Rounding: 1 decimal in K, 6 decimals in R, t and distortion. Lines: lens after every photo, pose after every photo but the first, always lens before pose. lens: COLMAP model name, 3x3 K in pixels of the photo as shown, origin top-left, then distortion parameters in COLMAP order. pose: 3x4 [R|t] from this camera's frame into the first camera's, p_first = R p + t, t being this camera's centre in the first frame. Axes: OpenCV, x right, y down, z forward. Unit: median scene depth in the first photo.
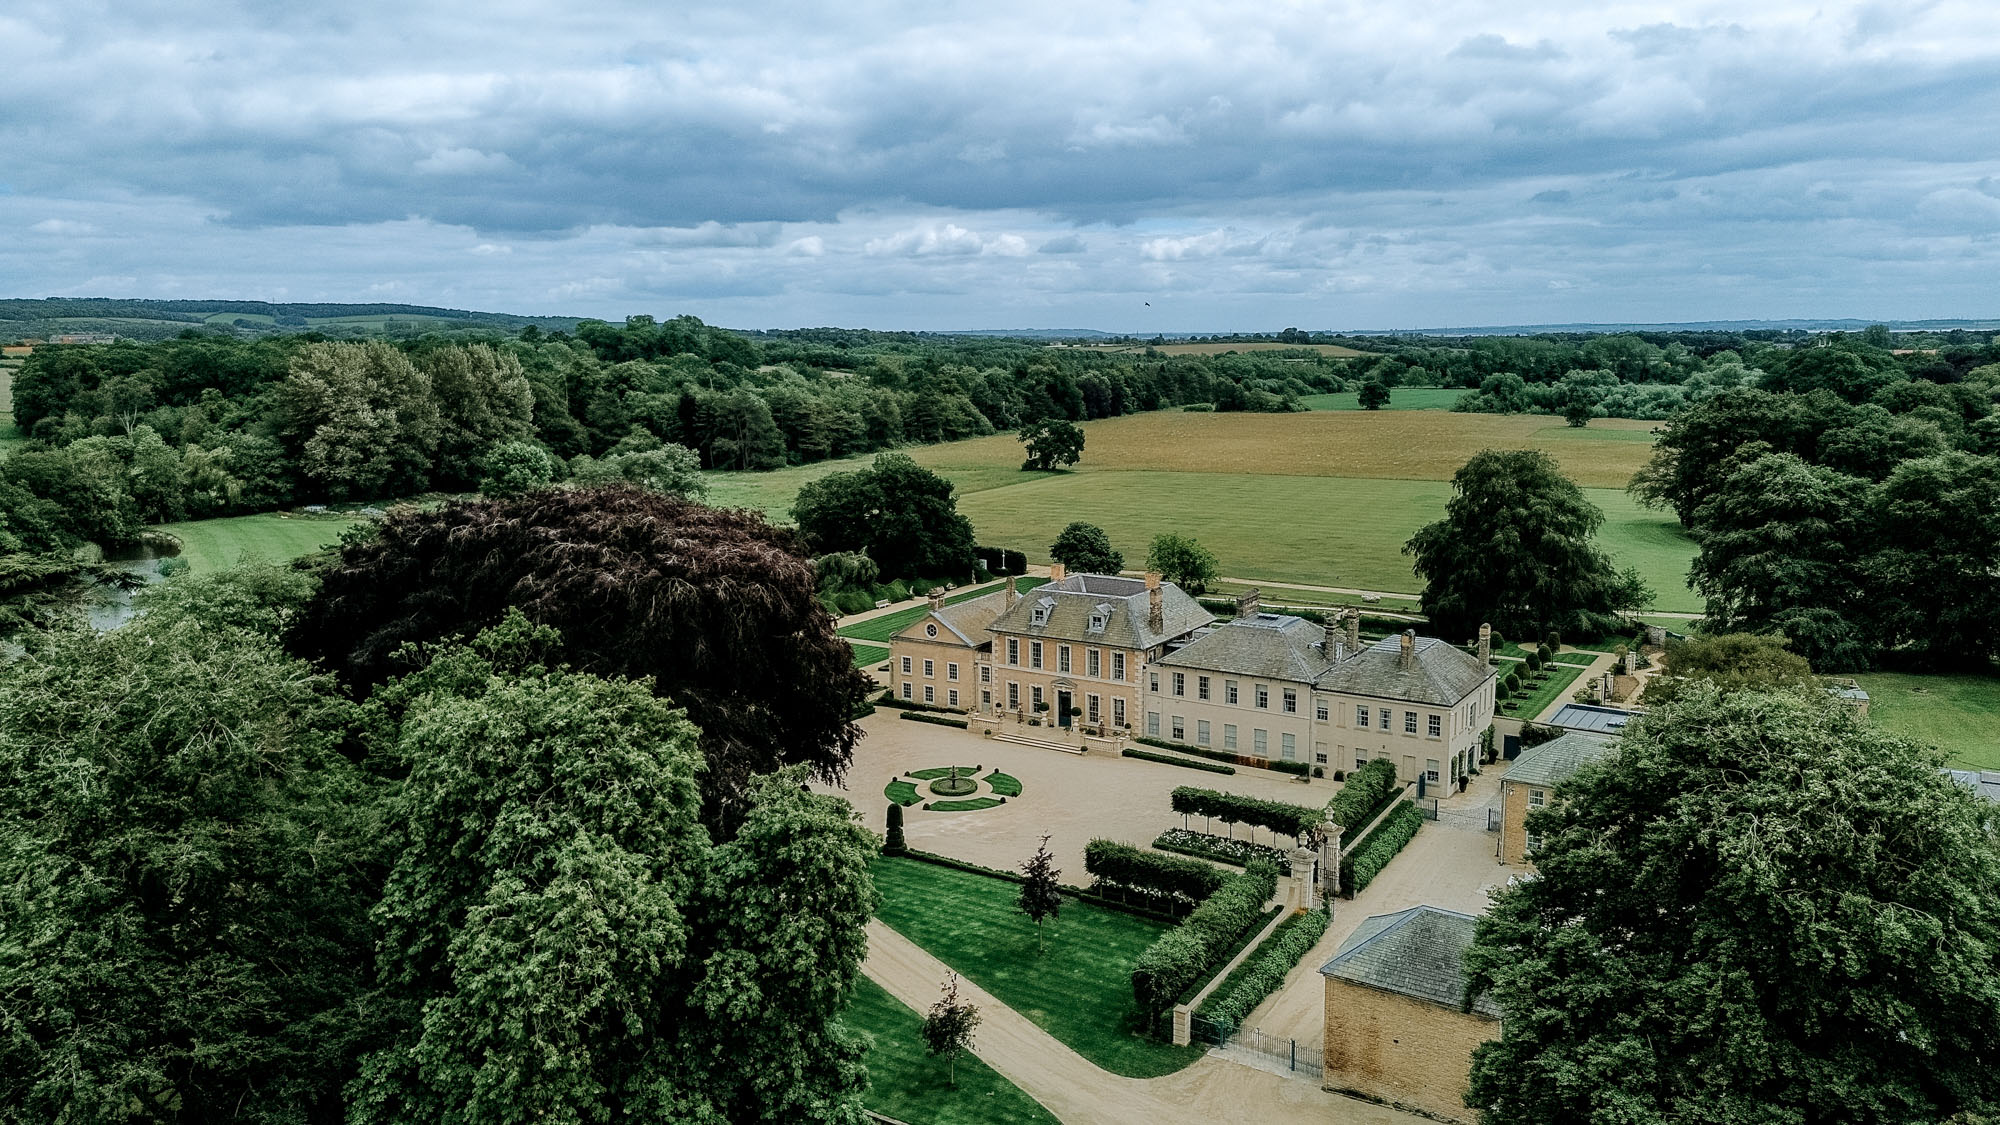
lens RADIAL K [[1409.7, 0, 1000.0], [0, 1409.7, 562.5], [0, 0, 1]] dist [0.139812, -0.358753]
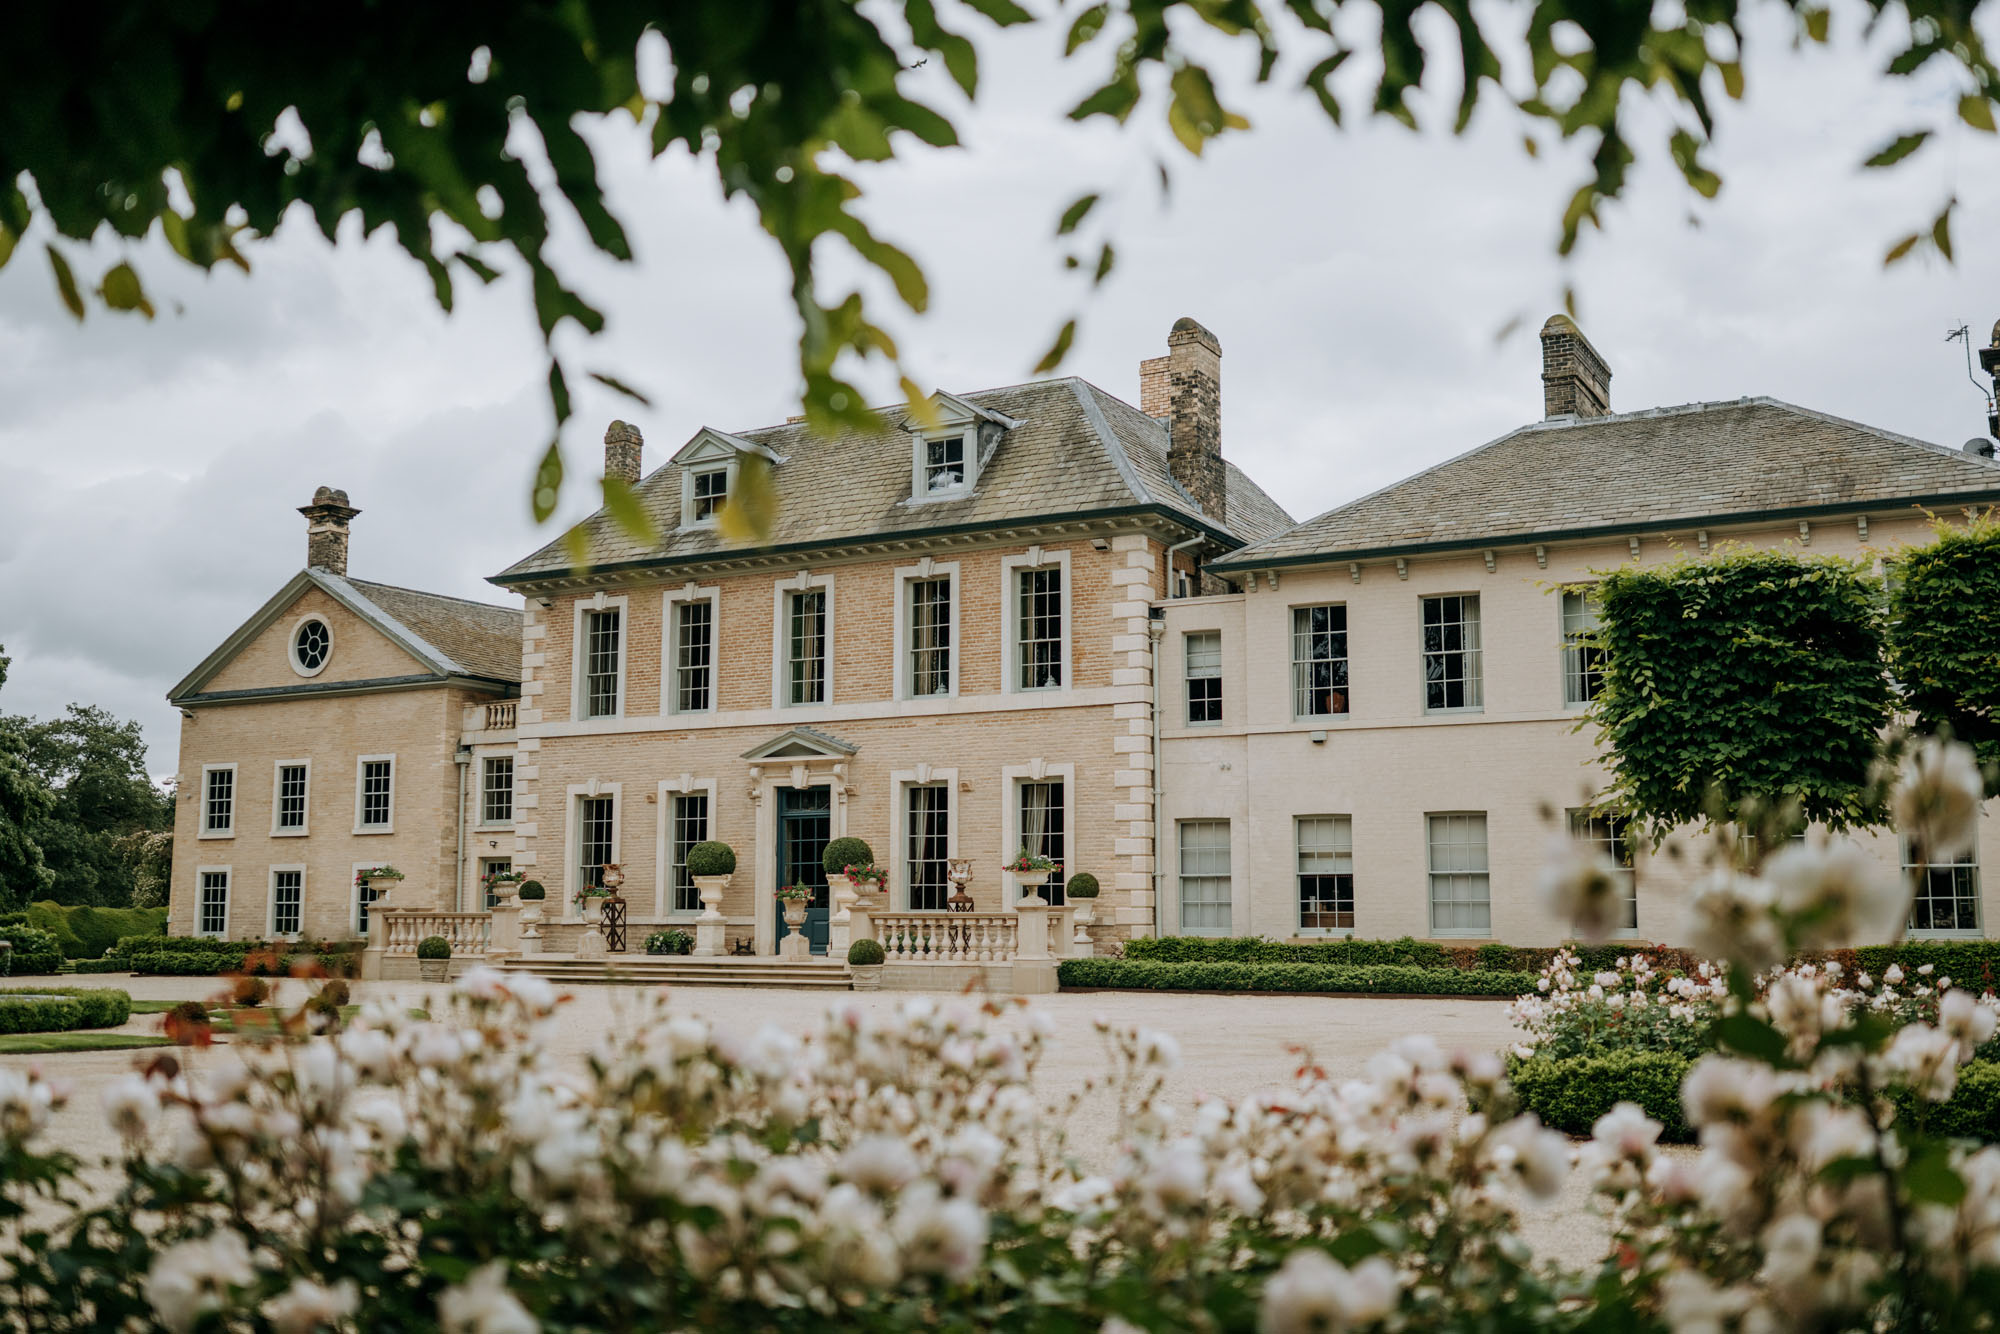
lens RADIAL K [[1885.7, 0, 1001.5], [0, 1885.7, 662.0], [0, 0, 1]] dist [-0.007209, 0.011591]
pose [[0.996289, 0.020637, 0.083561, 0.051300], [0.004427, 0.957262, -0.289188, 0.159221], [-0.085958, 0.288485, 0.953618, 0.691072]]
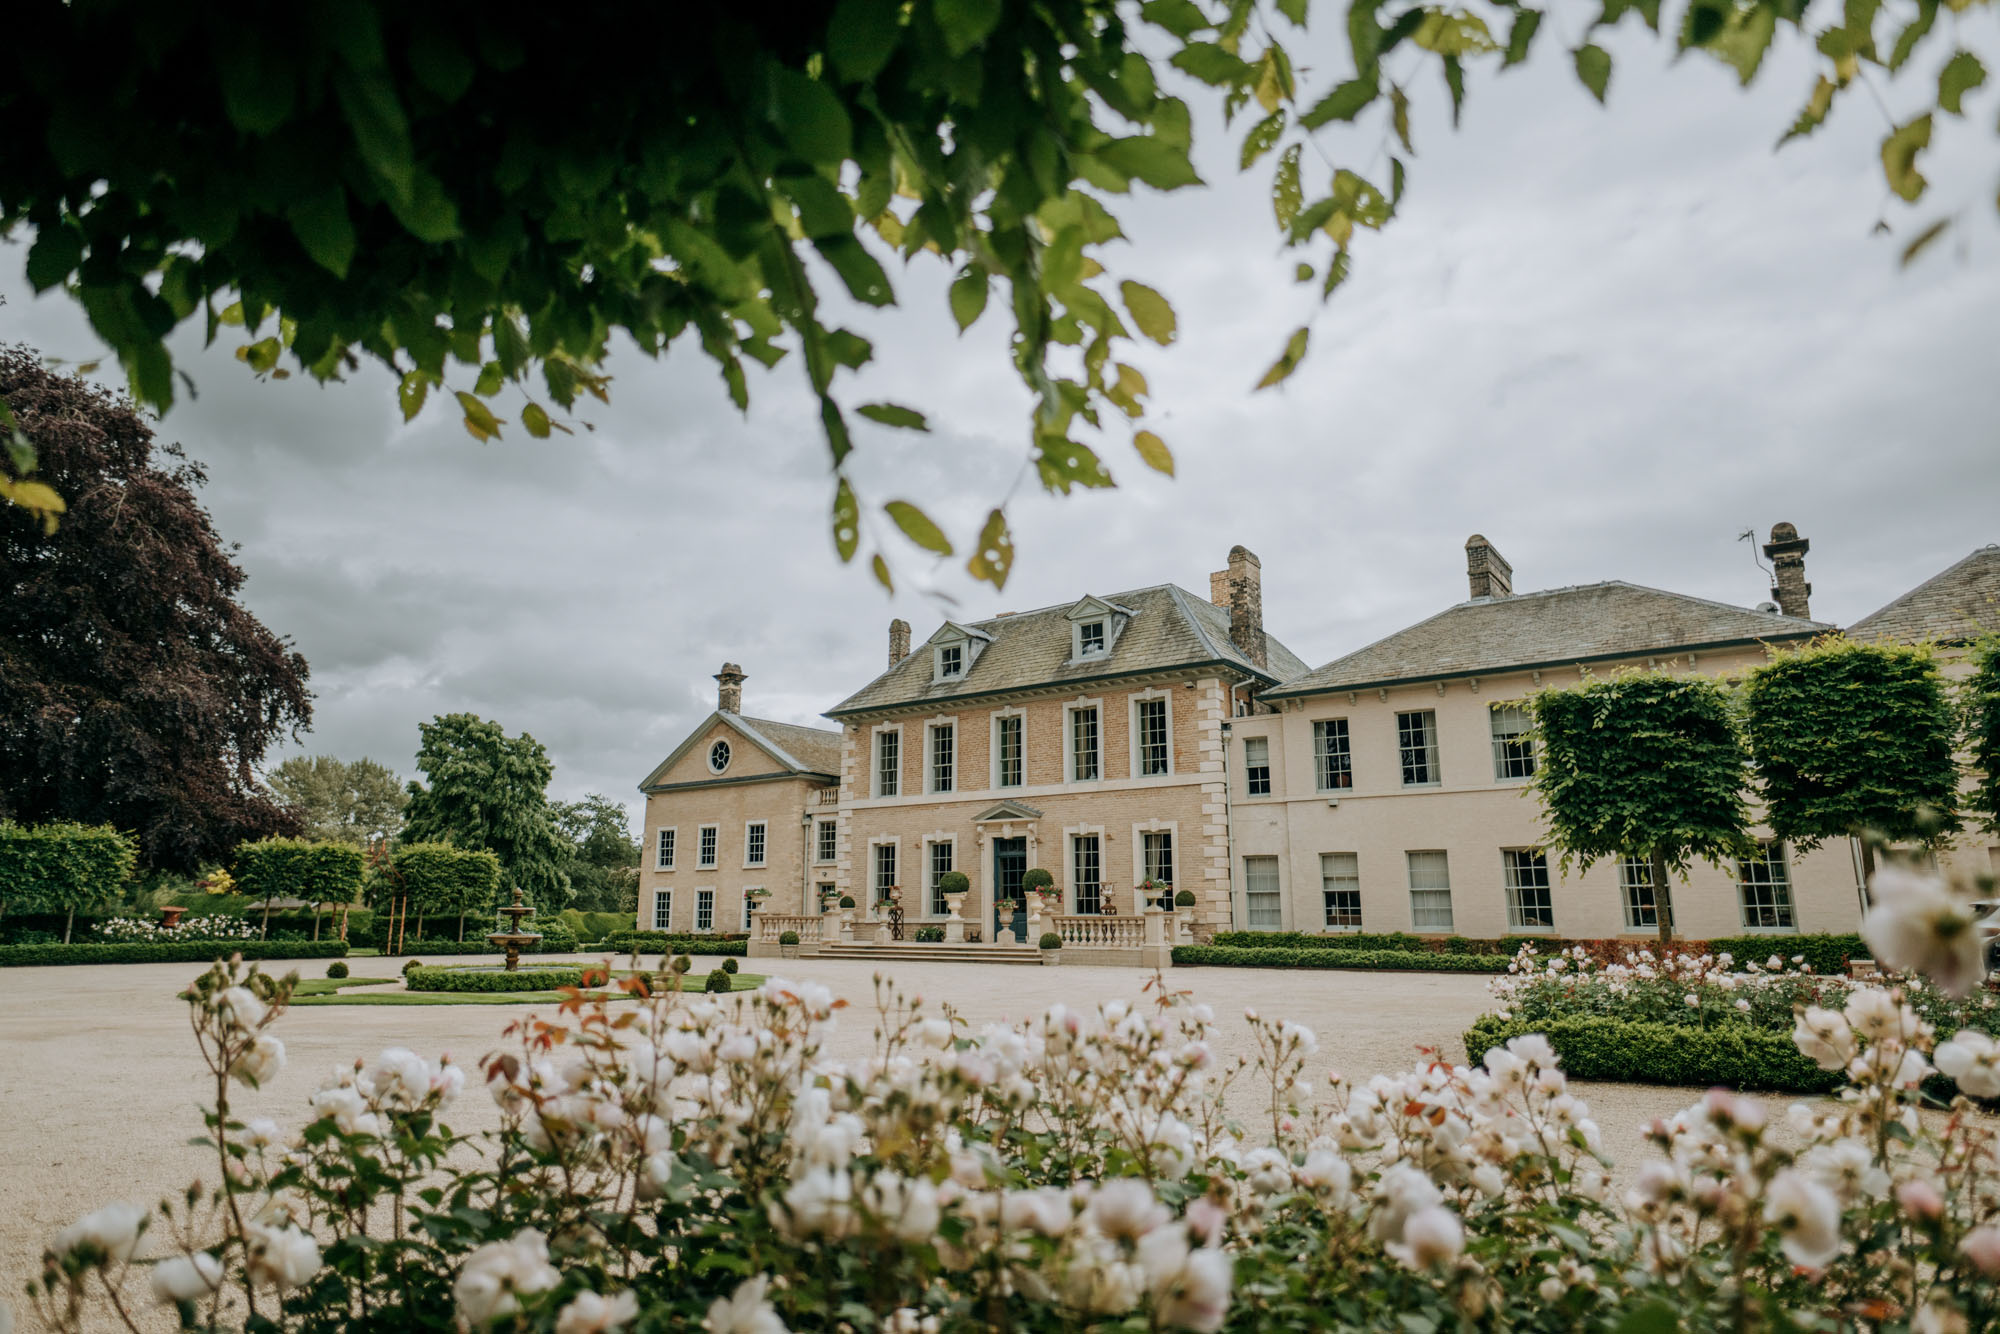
lens RADIAL K [[1135.3, 0, 996.6], [0, 1135.3, 660.9], [0, 0, 1]] dist [0.001157, -0.000261]
pose [[0.999510, 0.001766, -0.031263, 0.051065], [-0.013268, 0.928232, -0.371765, 0.158434], [0.028363, 0.371997, 0.927800, 0.694729]]
